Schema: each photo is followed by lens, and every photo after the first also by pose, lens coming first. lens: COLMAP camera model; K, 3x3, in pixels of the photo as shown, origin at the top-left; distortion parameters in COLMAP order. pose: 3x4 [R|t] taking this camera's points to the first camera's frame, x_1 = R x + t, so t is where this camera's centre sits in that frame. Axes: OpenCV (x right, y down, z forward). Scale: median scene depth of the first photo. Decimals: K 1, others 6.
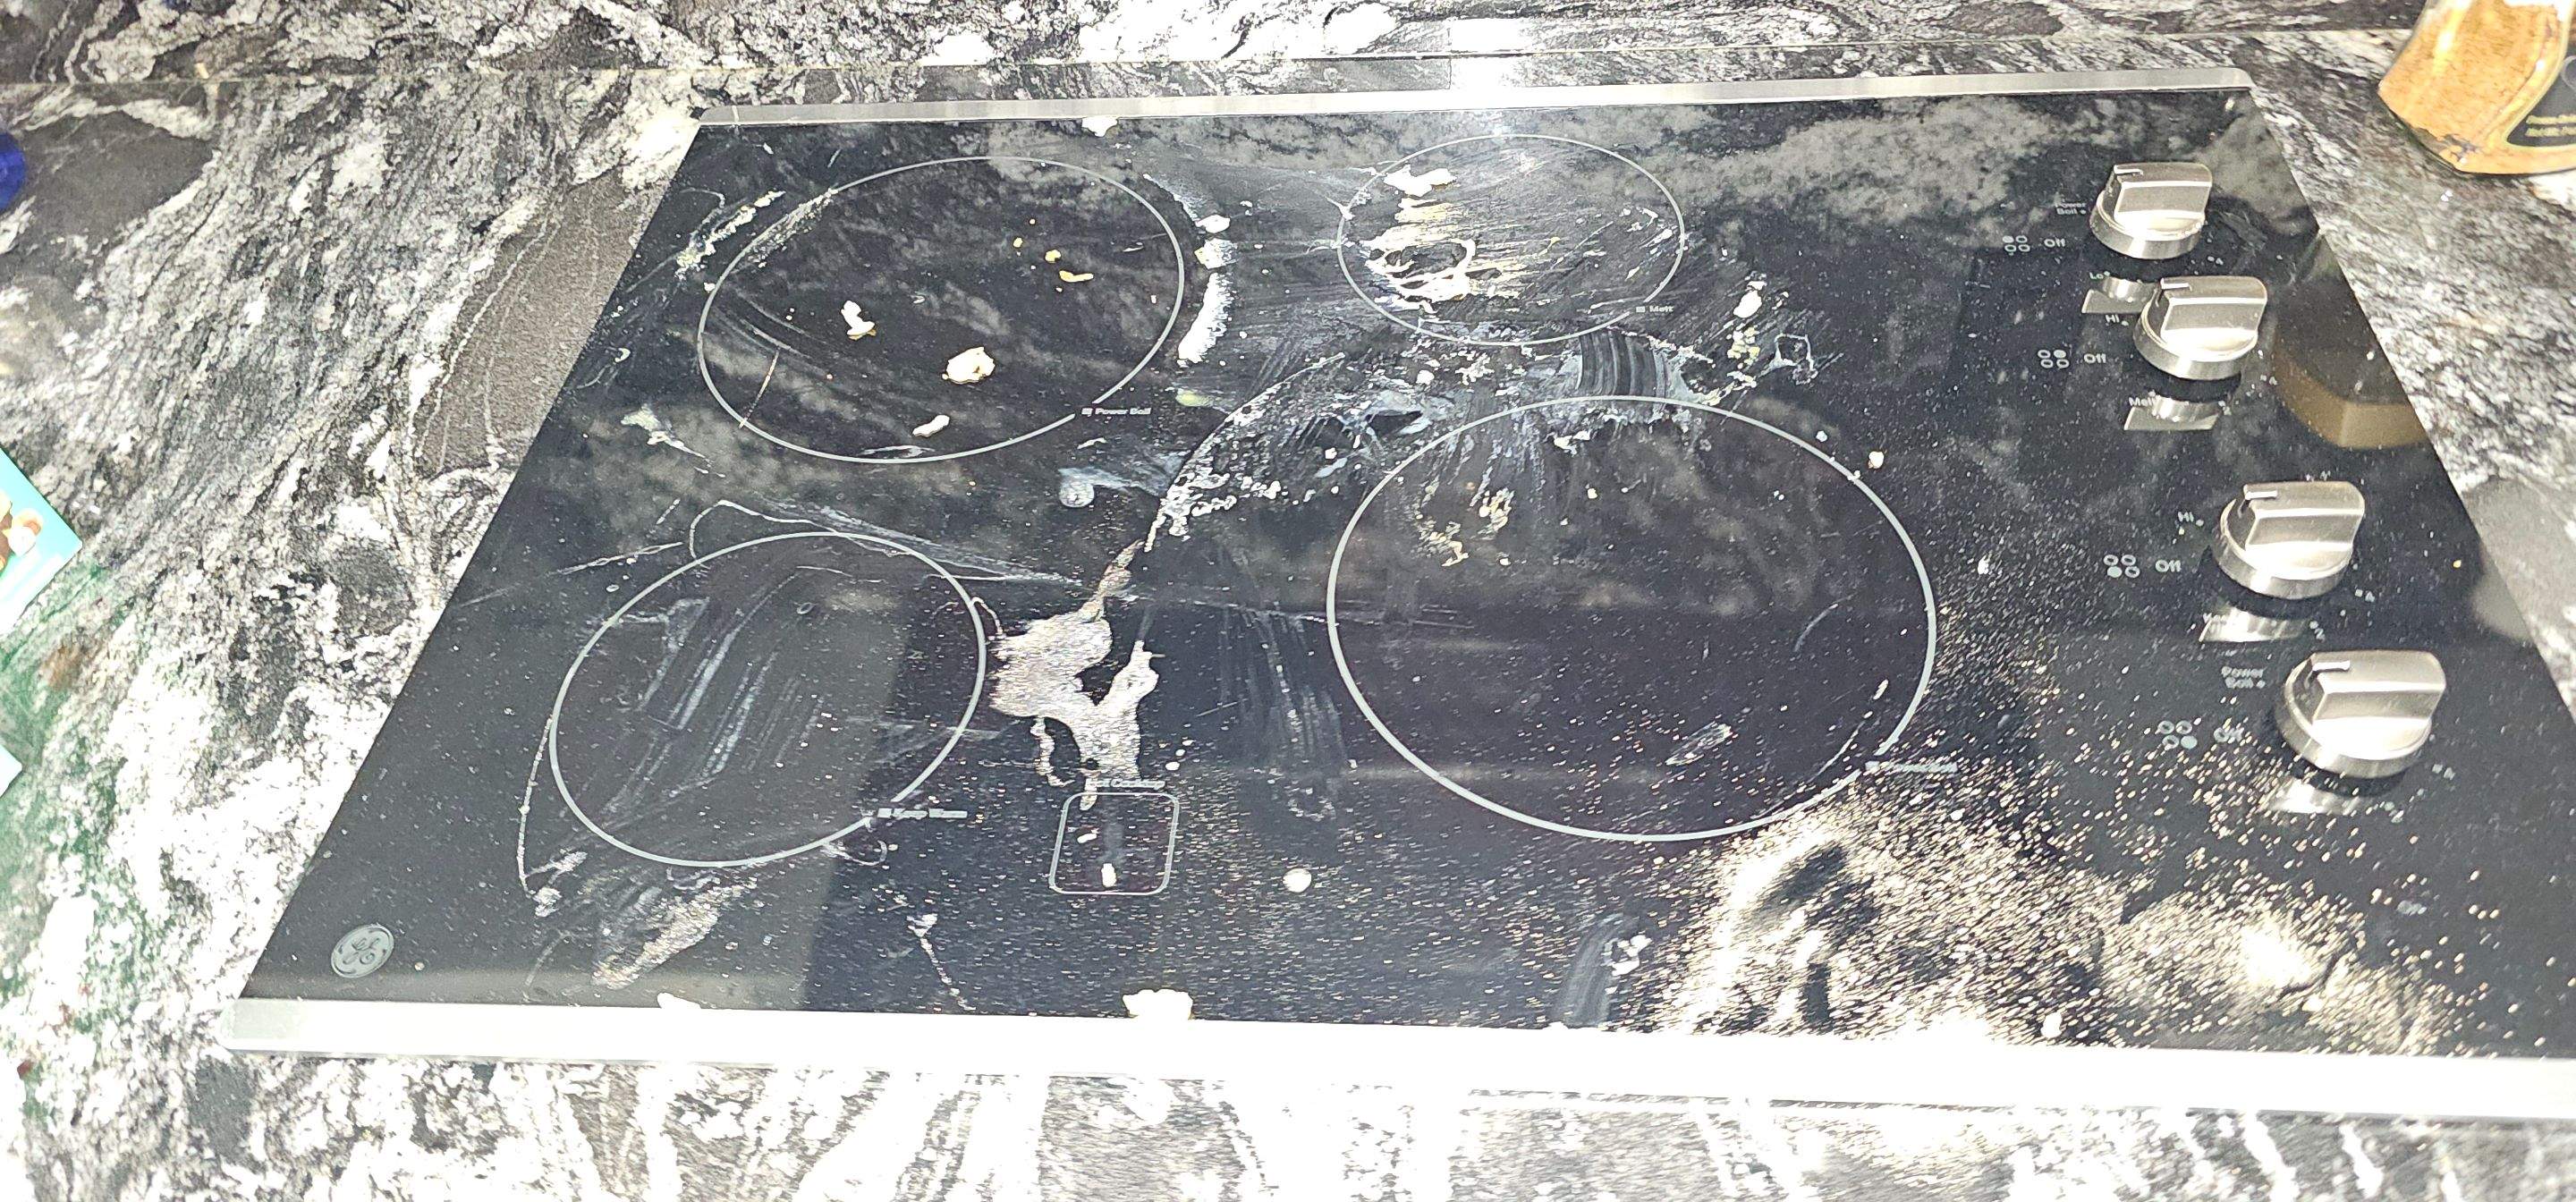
lens RADIAL K [[1670.2, 0, 1288.0], [0, 1670.2, 601.0], [0, 0, 1]] dist [0.000870, -0.023708]
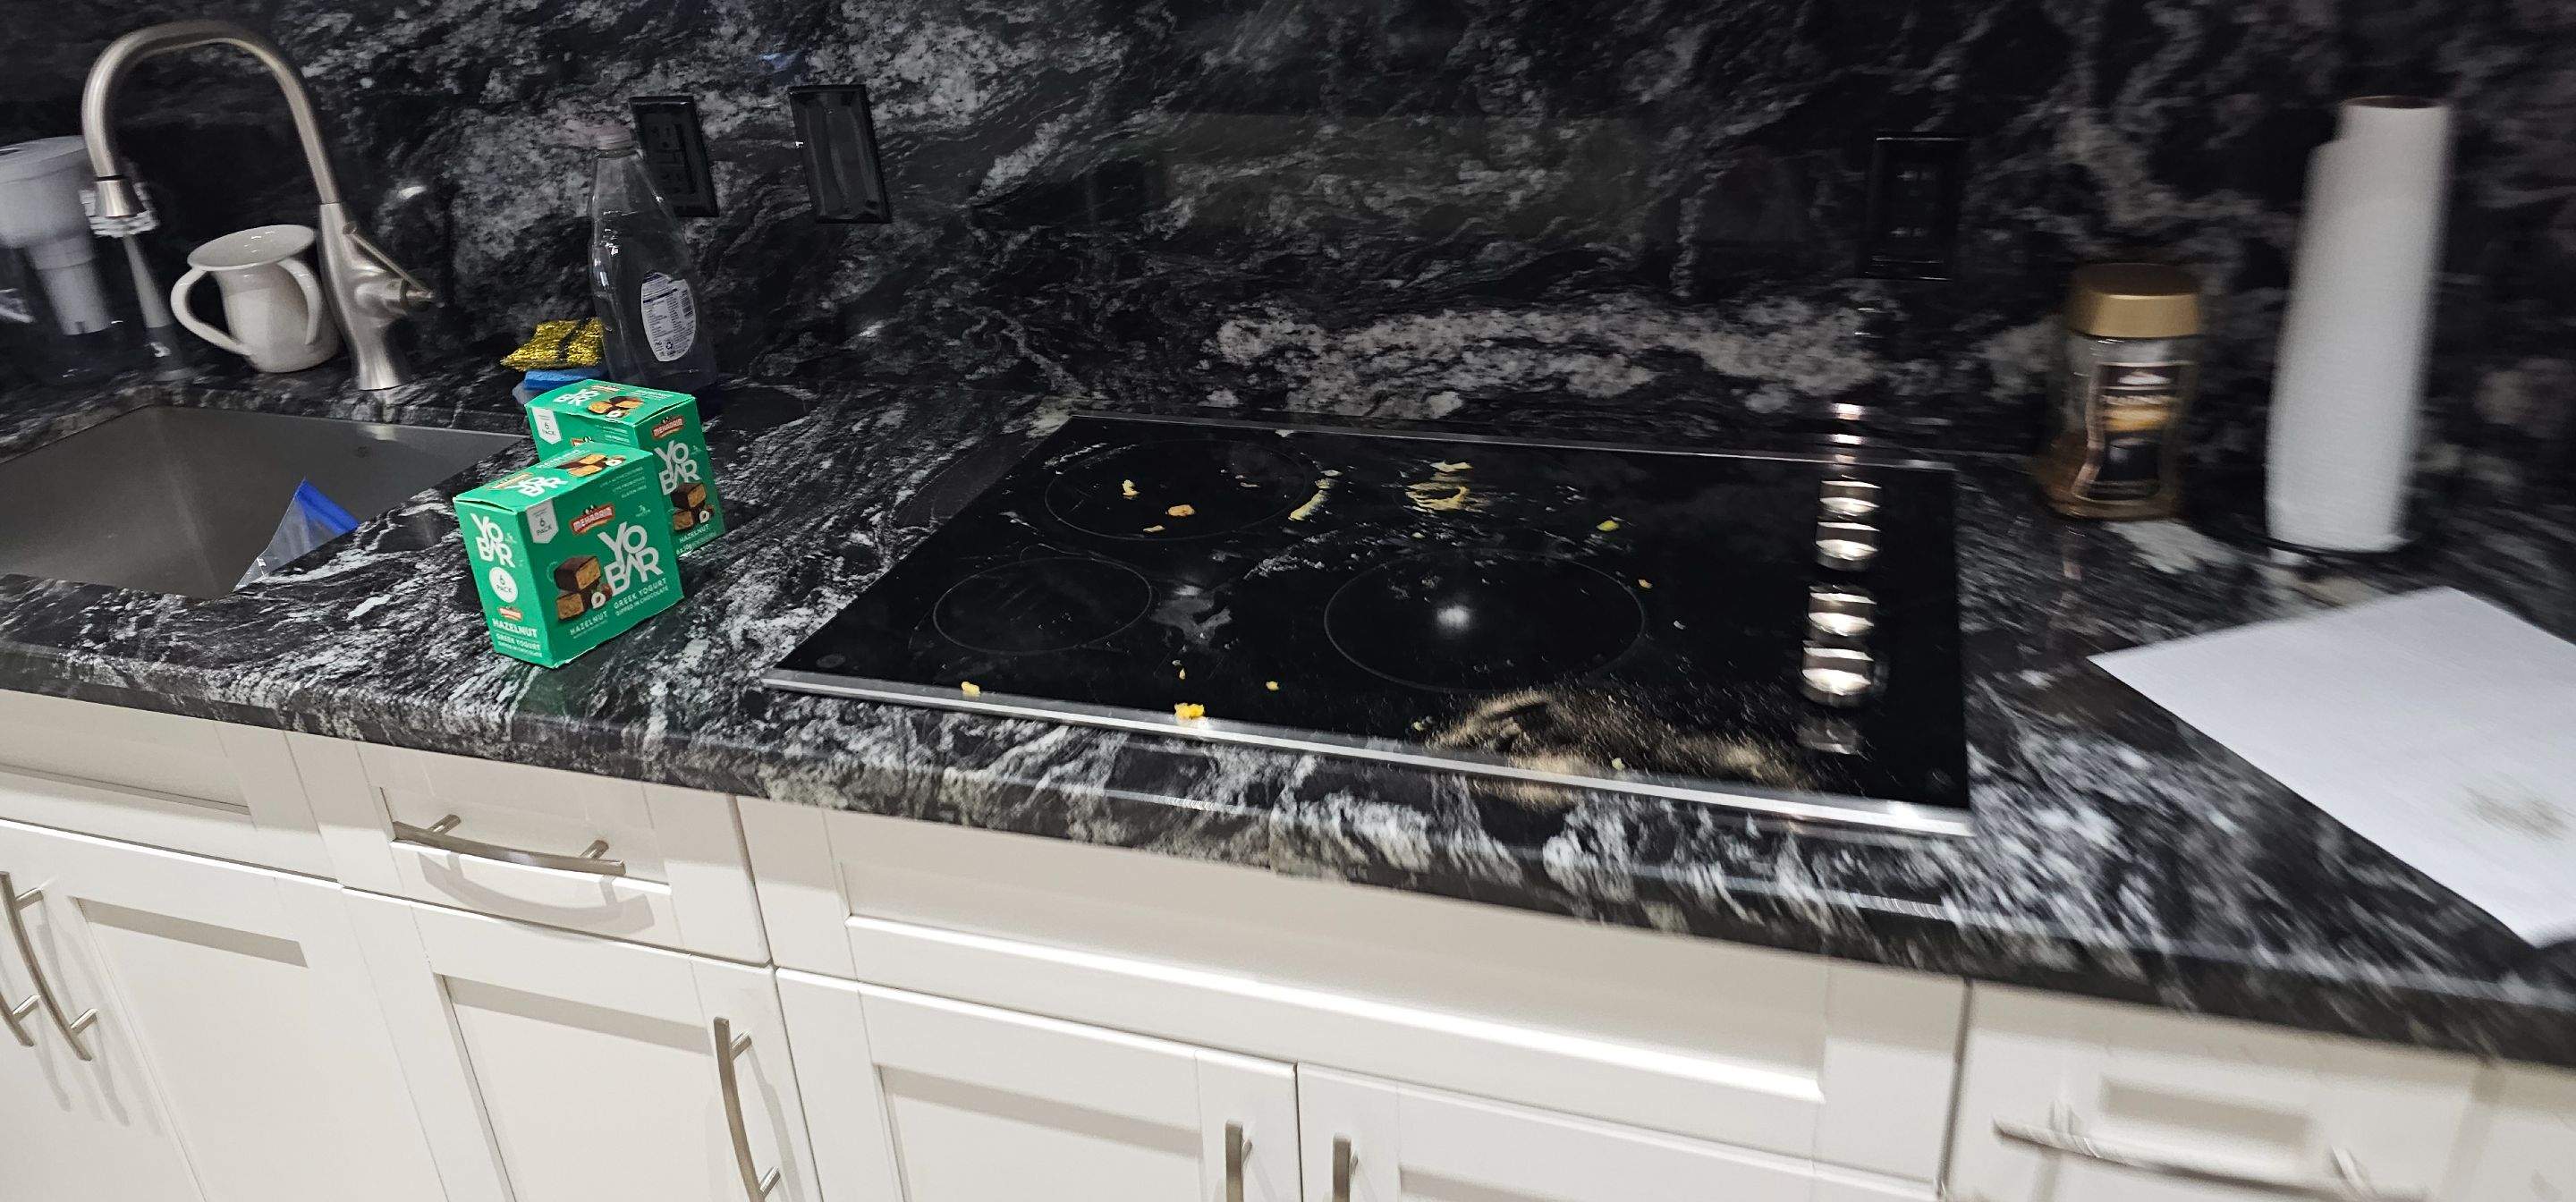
lens RADIAL K [[1670.2, 0, 1288.0], [0, 1670.2, 601.0], [0, 0, 1]] dist [0.000870, -0.023708]
pose [[0.972301, 0.118431, -0.201507, 0.315599], [-0.184255, 0.918814, -0.349042, 0.585727], [0.143810, 0.376503, 0.915185, -0.656701]]
